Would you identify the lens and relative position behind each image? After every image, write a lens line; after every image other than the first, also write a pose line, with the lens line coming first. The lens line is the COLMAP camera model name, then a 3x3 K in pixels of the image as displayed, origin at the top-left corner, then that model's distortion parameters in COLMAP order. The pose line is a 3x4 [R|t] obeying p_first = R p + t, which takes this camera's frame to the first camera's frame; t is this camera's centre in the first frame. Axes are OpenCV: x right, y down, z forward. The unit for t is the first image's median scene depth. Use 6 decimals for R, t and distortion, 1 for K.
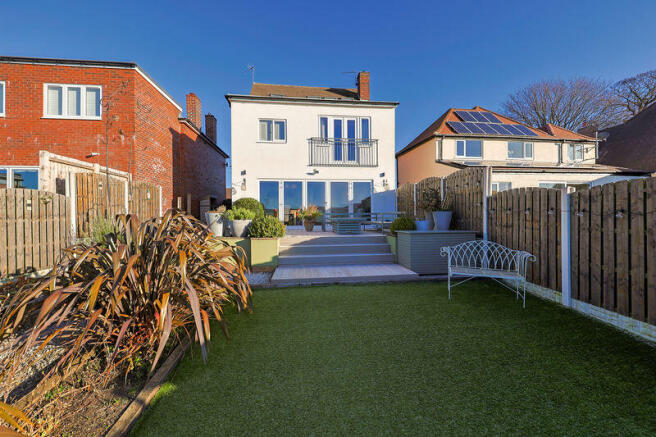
lens RADIAL K [[287.3, 0, 330.9], [0, 287.3, 218.3], [0, 0, 1]] dist [0.000429, 0.000047]
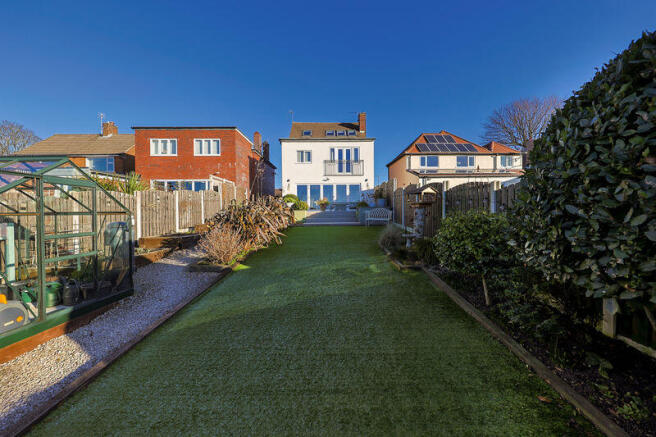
lens RADIAL K [[253.2, 0, 328.0], [0, 253.2, 218.5], [0, 0, 1]] dist [0.001582, 0.000010]
pose [[0.993287, 0.001282, -0.115672, 0.128421], [0.000535, 0.999877, 0.015678, 0.055948], [0.115678, -0.015635, 0.993164, -0.552160]]
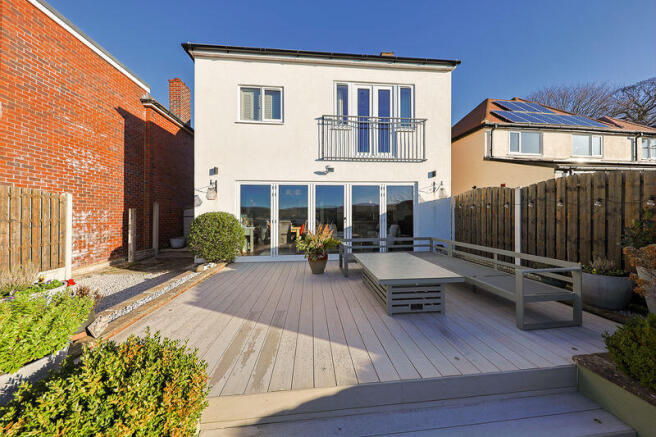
lens RADIAL K [[227.7, 0, 329.6], [0, 227.7, 215.7], [0, 0, 1]] dist [-0.000175, -0.000017]
pose [[0.999474, 0.001533, -0.032398, -0.034940], [-0.001596, 0.999997, -0.001917, -0.057759], [0.032395, 0.001967, 0.999473, 0.488757]]
